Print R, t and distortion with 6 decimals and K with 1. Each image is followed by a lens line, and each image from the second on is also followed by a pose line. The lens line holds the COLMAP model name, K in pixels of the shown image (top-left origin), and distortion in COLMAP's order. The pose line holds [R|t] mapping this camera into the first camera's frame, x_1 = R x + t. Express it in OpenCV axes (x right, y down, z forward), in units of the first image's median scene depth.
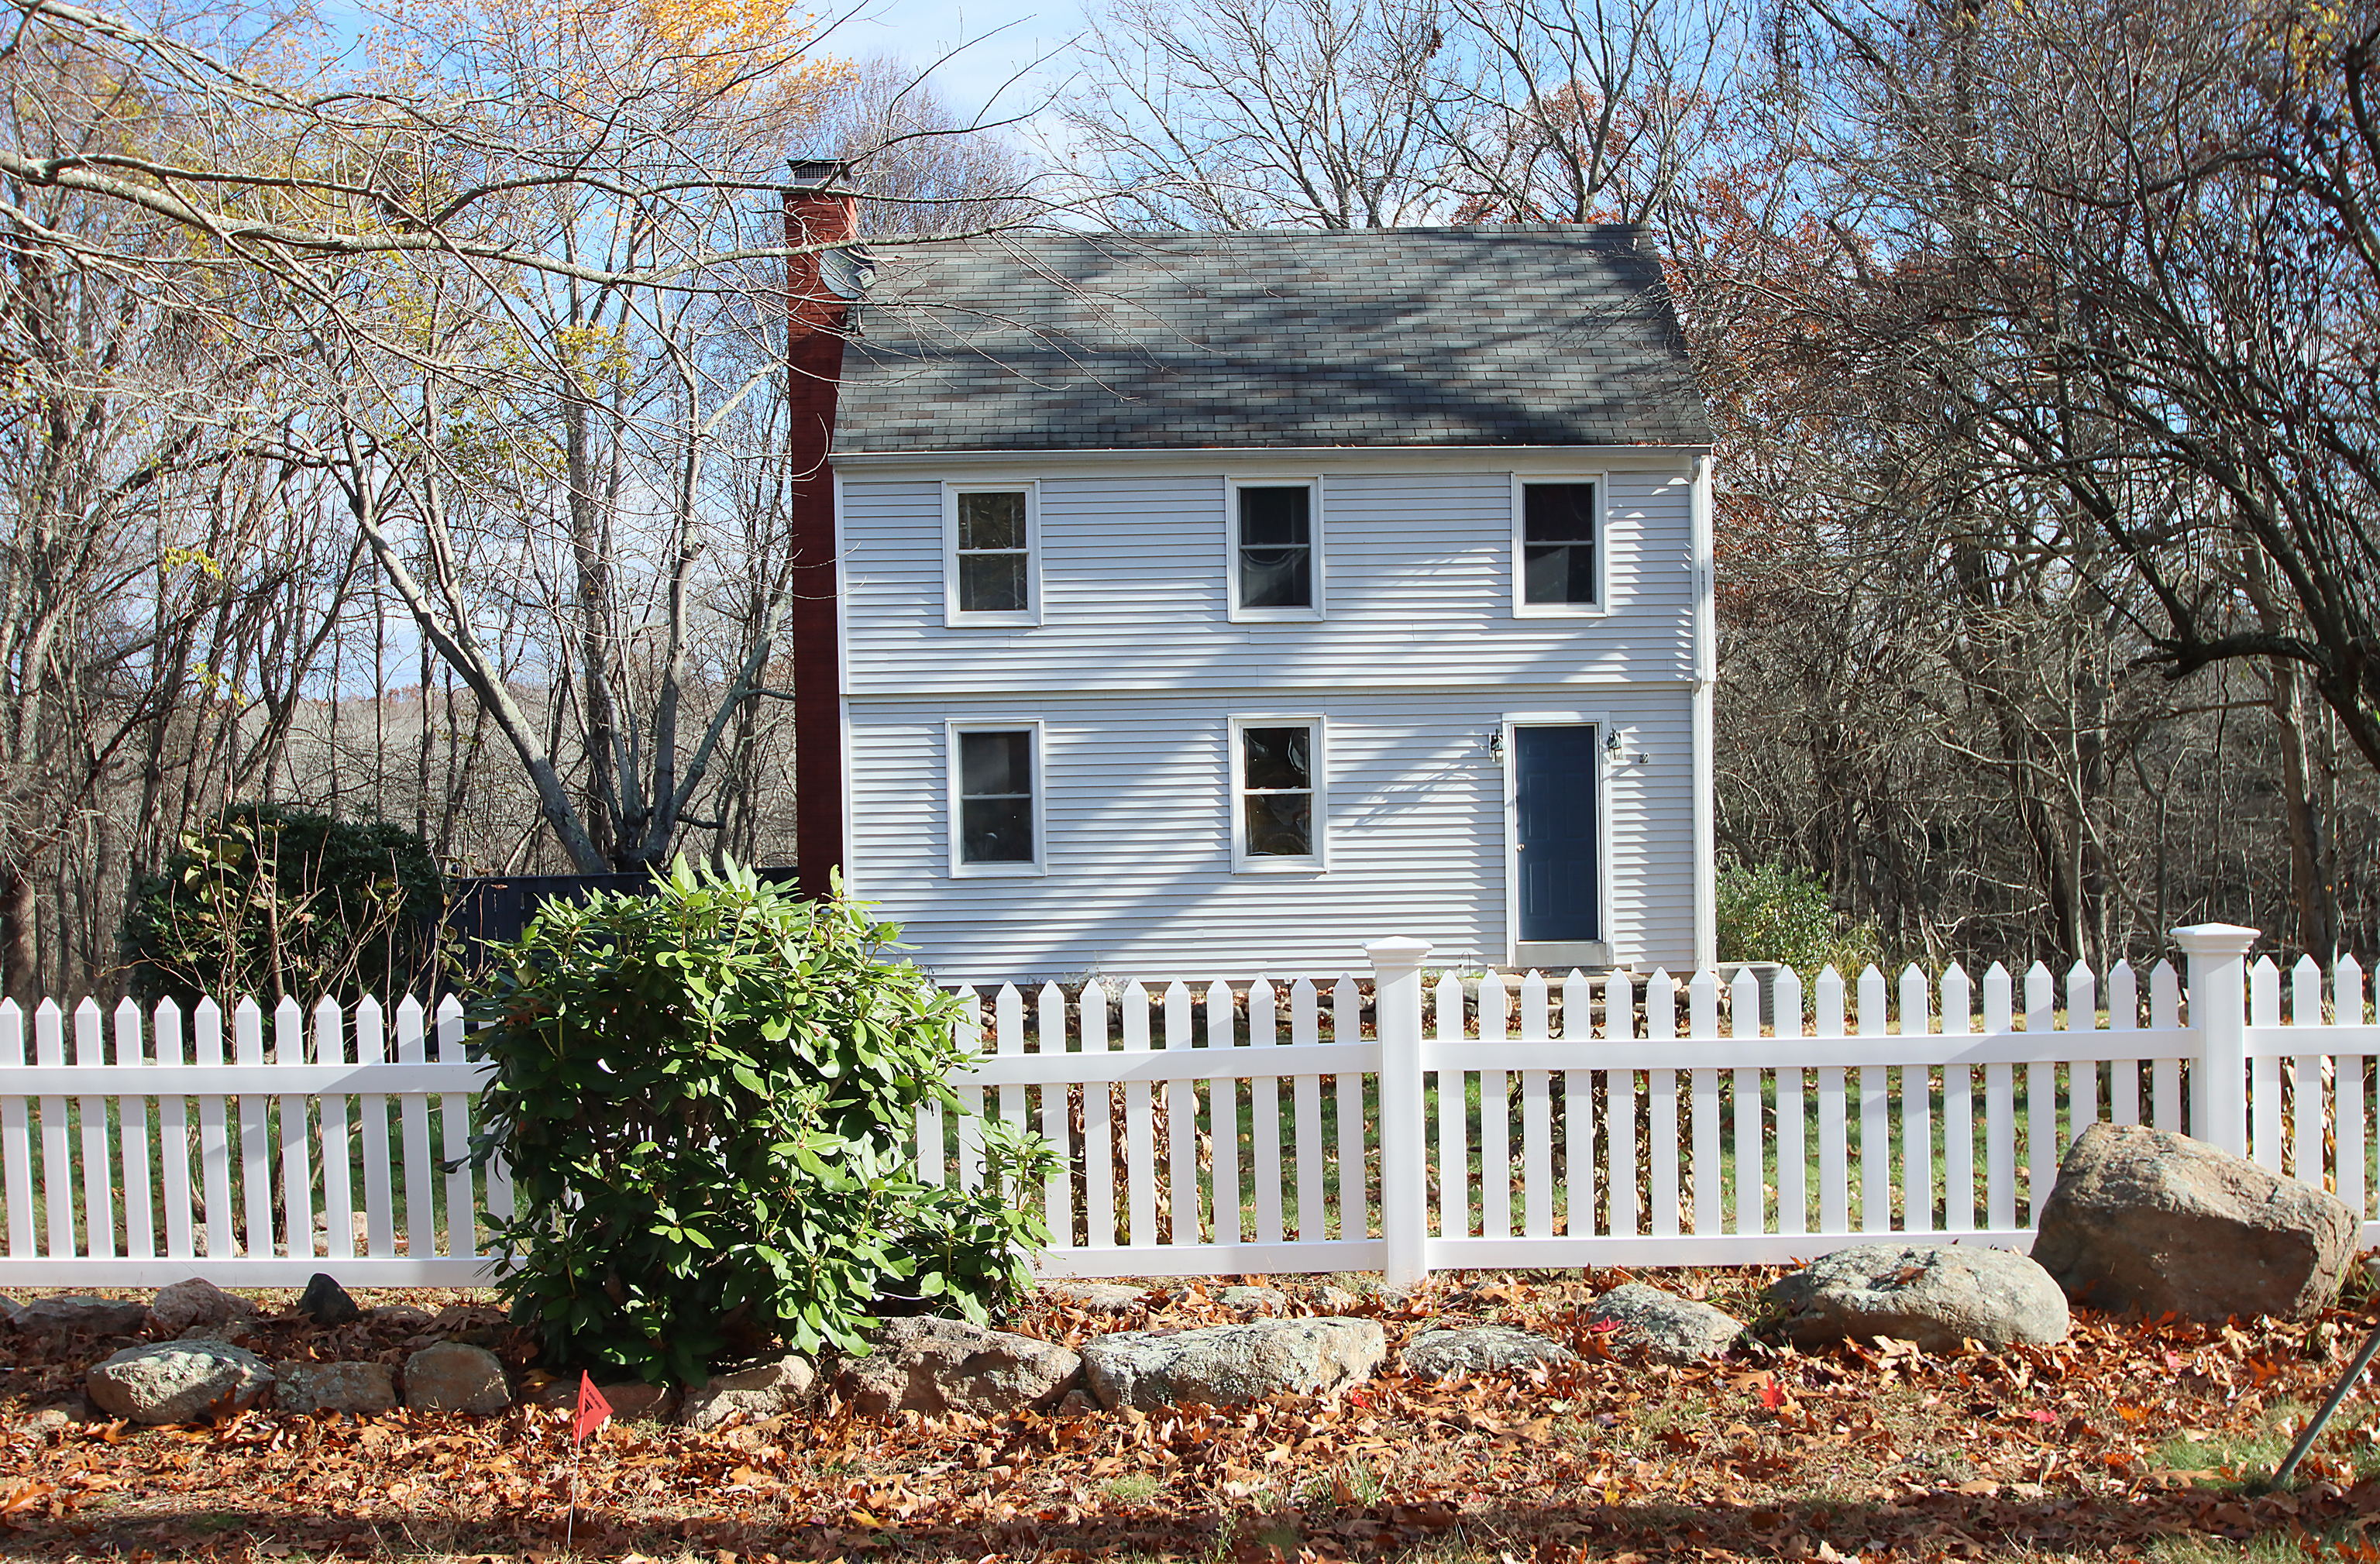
lens RADIAL K [[2504.3, 0, 1187.1], [0, 2504.3, 775.7], [0, 0, 1]] dist [-0.069545, 0.000000]
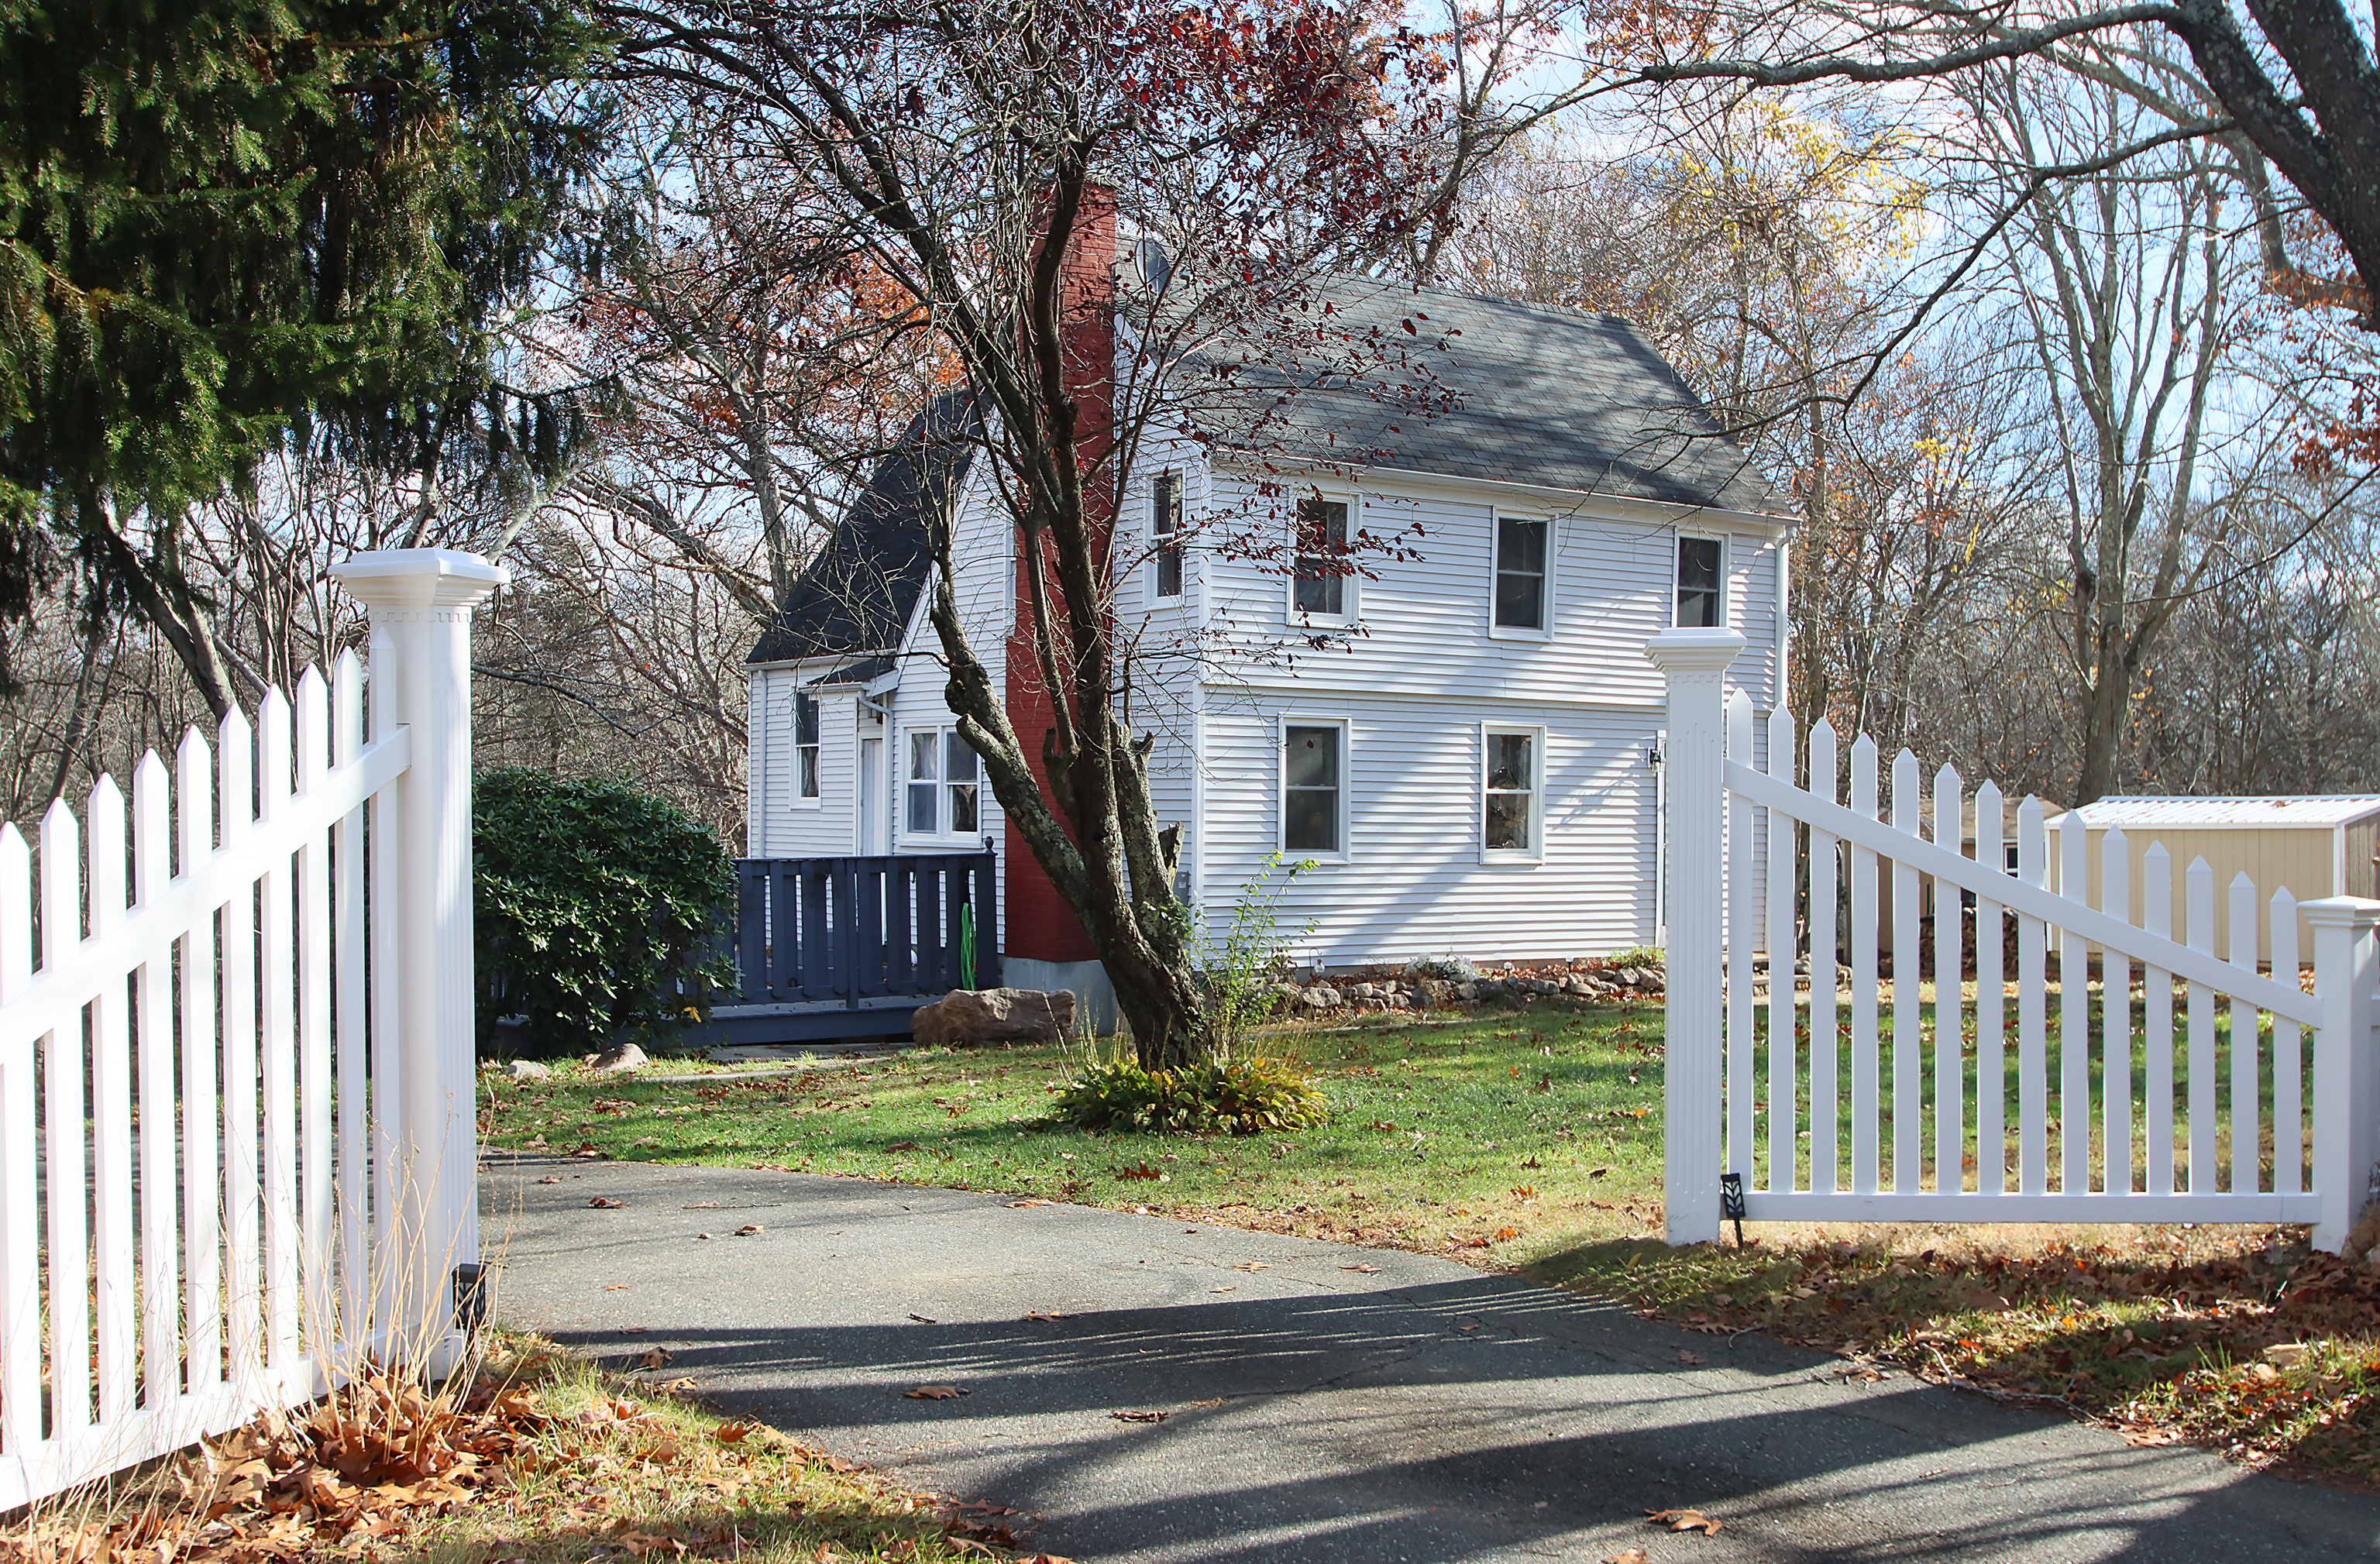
lens RADIAL K [[2504.3, 0, 1179.5], [0, 2504.3, 781.0], [0, 0, 1]] dist [-0.069545, 0.000000]
pose [[0.832722, 0.033377, 0.552684, -0.705140], [-0.029504, 0.999438, -0.015903, 0.023665], [-0.552905, -0.003063, 0.833239, 0.151688]]
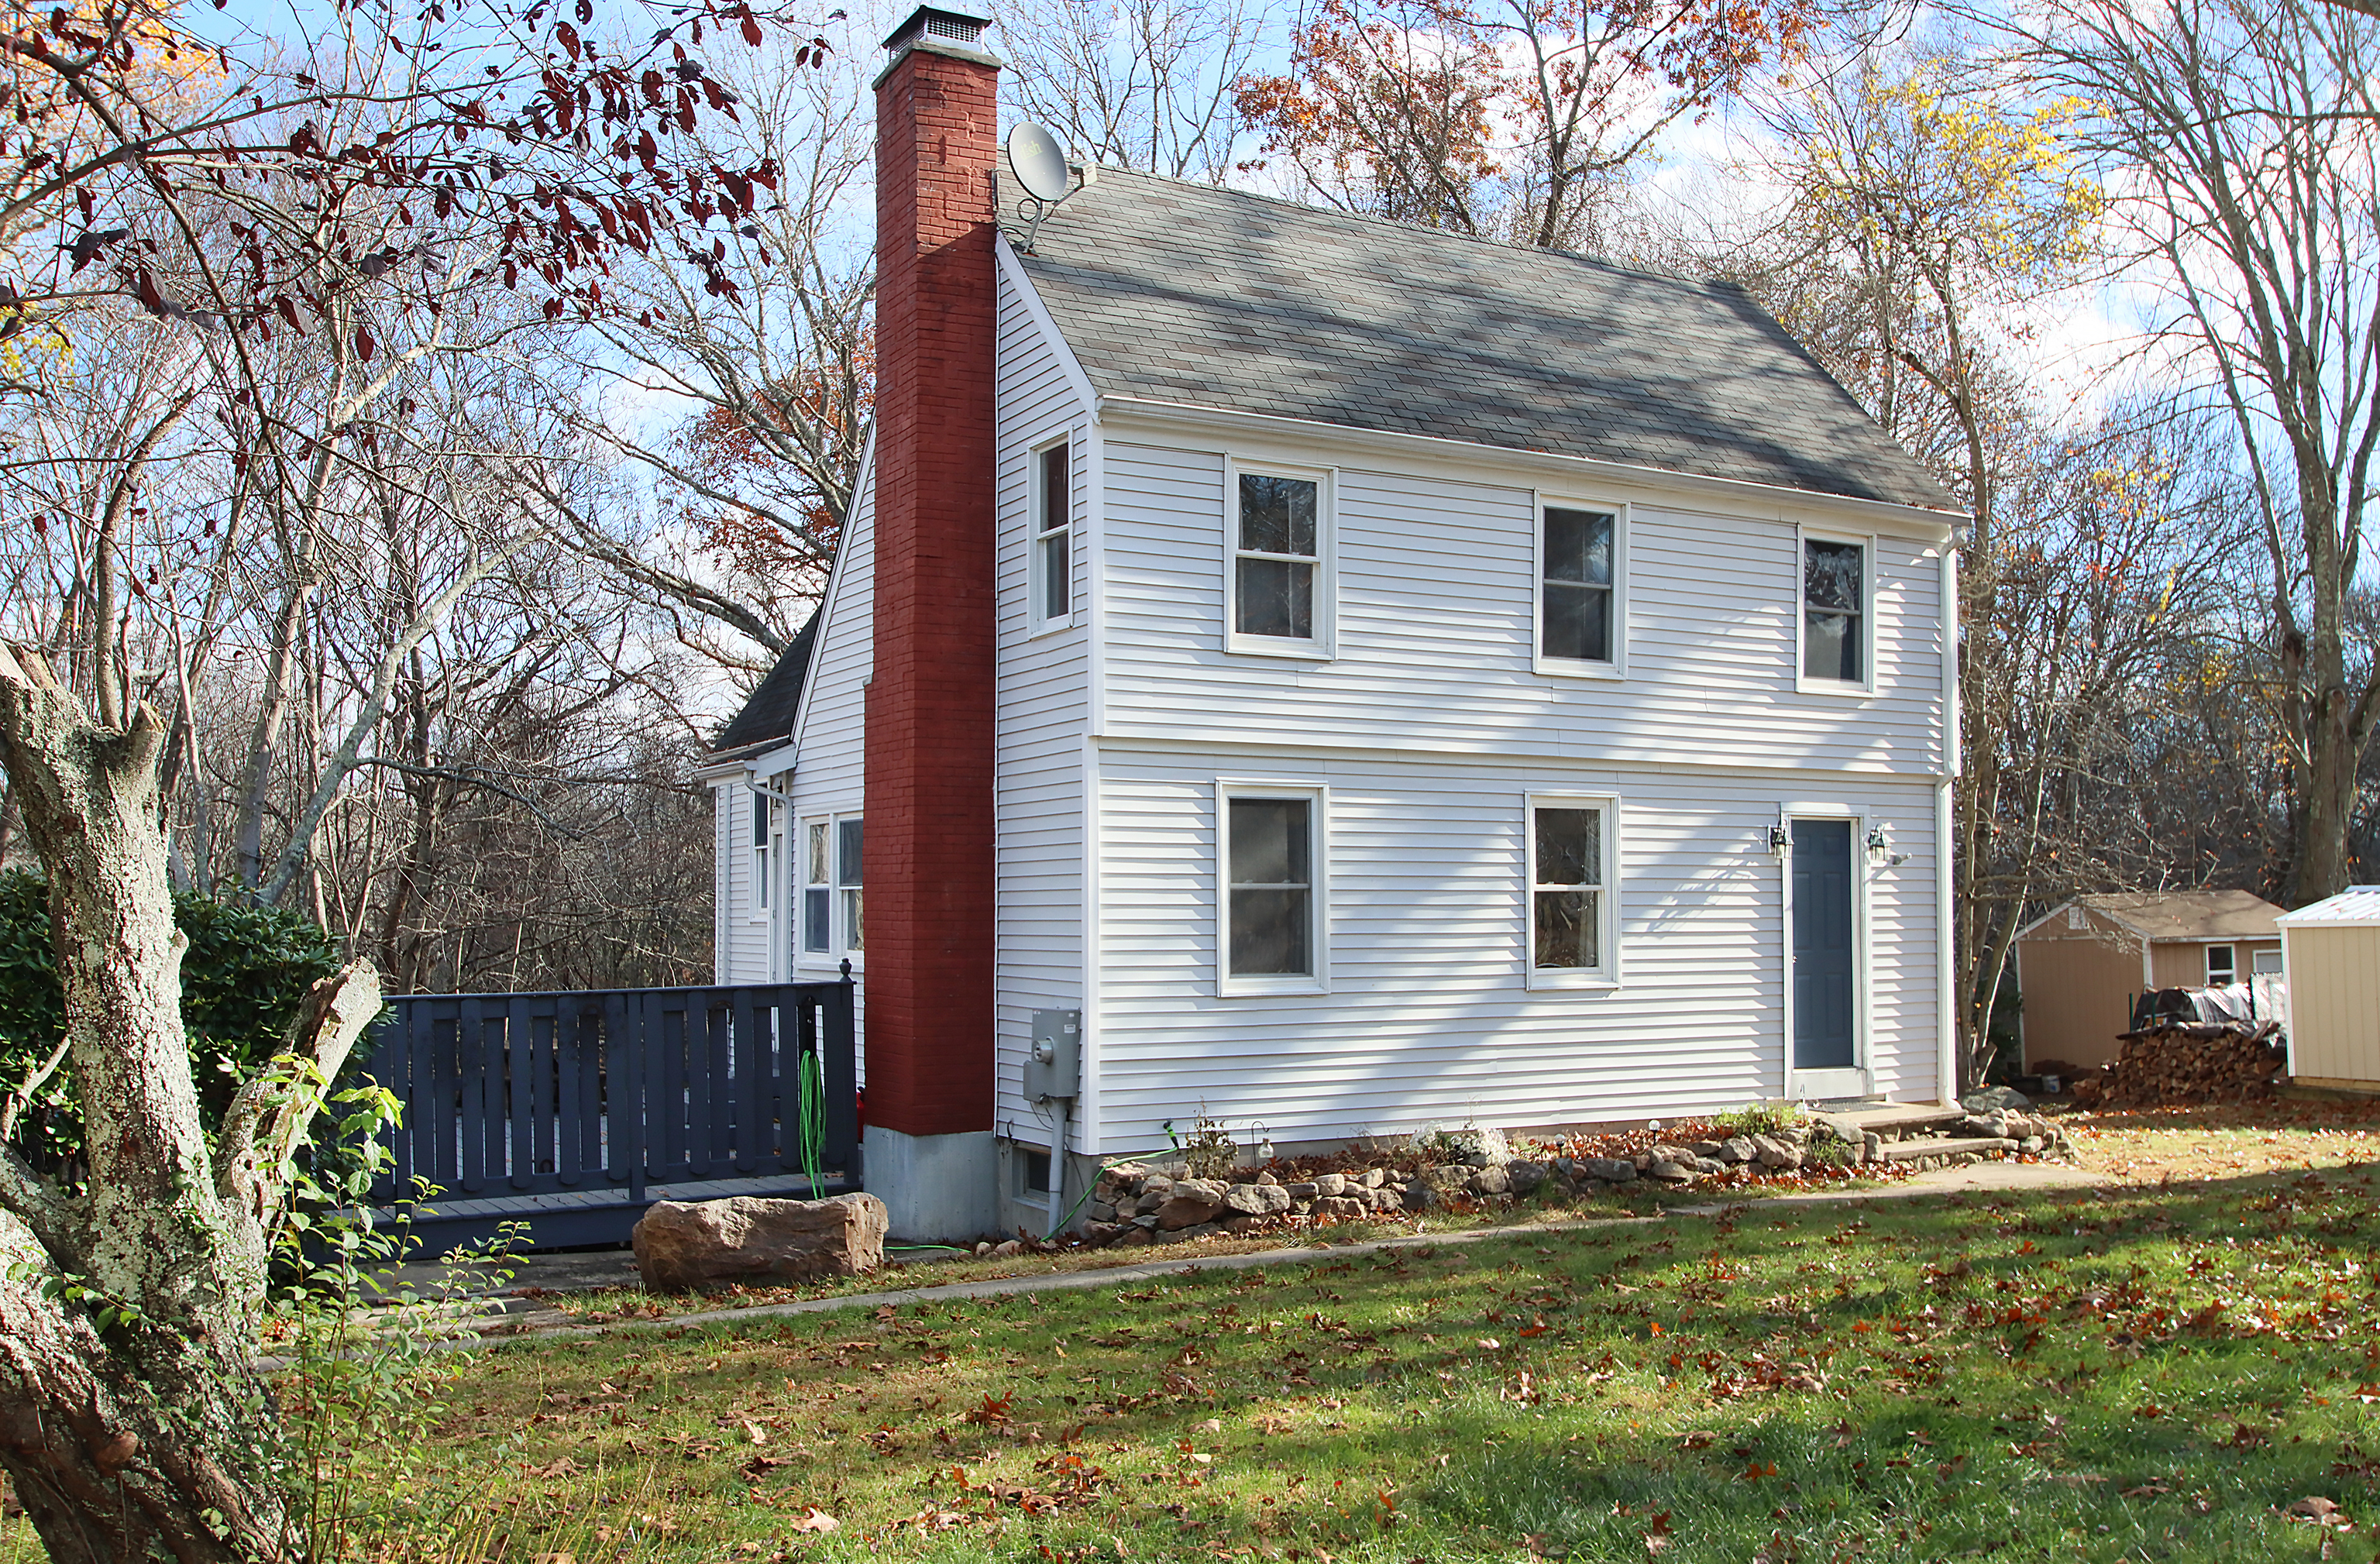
lens RADIAL K [[2135.4, 0, 1202.2], [0, 2135.4, 806.0], [0, 0, 1]] dist [-0.061763, -0.001898]
pose [[0.883810, 0.040575, 0.466083, -0.388079], [-0.017242, 0.998380, -0.054218, 0.019120], [-0.467528, 0.039882, 0.883078, 0.452103]]
